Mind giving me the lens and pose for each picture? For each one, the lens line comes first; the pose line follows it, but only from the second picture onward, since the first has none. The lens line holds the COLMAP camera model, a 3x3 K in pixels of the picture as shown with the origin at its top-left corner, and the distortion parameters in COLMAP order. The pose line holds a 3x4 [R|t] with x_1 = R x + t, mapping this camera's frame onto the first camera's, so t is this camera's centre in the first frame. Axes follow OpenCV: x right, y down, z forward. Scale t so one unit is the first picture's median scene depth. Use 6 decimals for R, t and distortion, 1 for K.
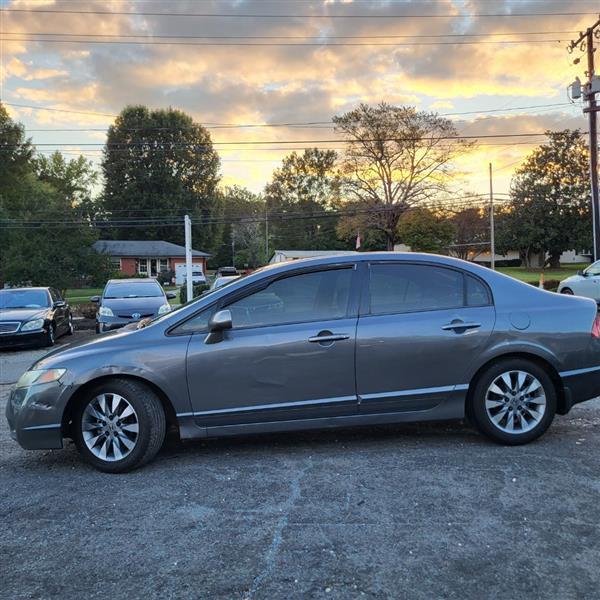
lens RADIAL K [[612.6, 0, 296.1], [0, 612.6, 304.8], [0, 0, 1]] dist [0.037235, 0.000000]
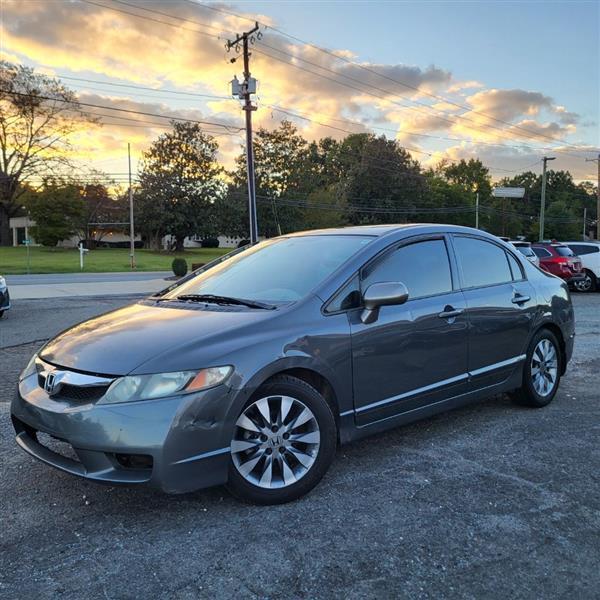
lens RADIAL K [[612.6, 0, 288.1], [0, 612.6, 304.2], [0, 0, 1]] dist [0.037235, 0.000000]
pose [[0.805832, -0.013752, 0.591985, -0.117659], [-0.003532, 0.999601, 0.028029, 0.002509], [-0.592134, -0.024678, 0.805461, 0.066993]]
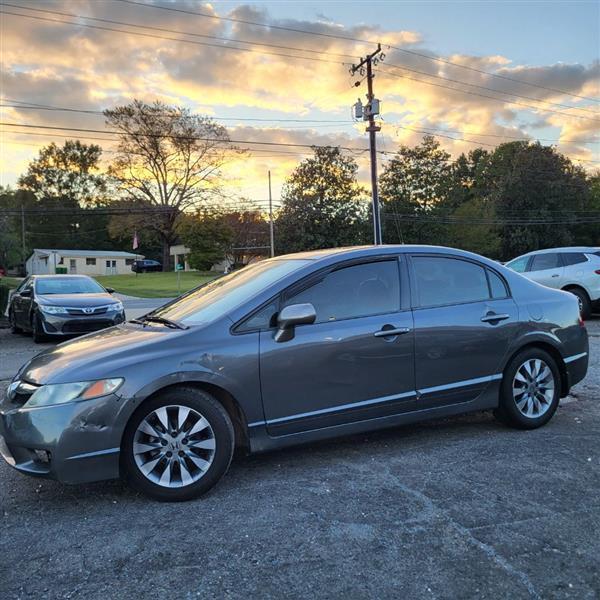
lens RADIAL K [[612.6, 0, 286.2], [0, 612.6, 309.6], [0, 0, 1]] dist [0.037235, 0.000000]
pose [[0.929768, -0.011472, 0.367967, -0.075992], [0.010378, 0.999934, 0.004950, 0.002096], [-0.367999, -0.000784, 0.929826, 0.028993]]
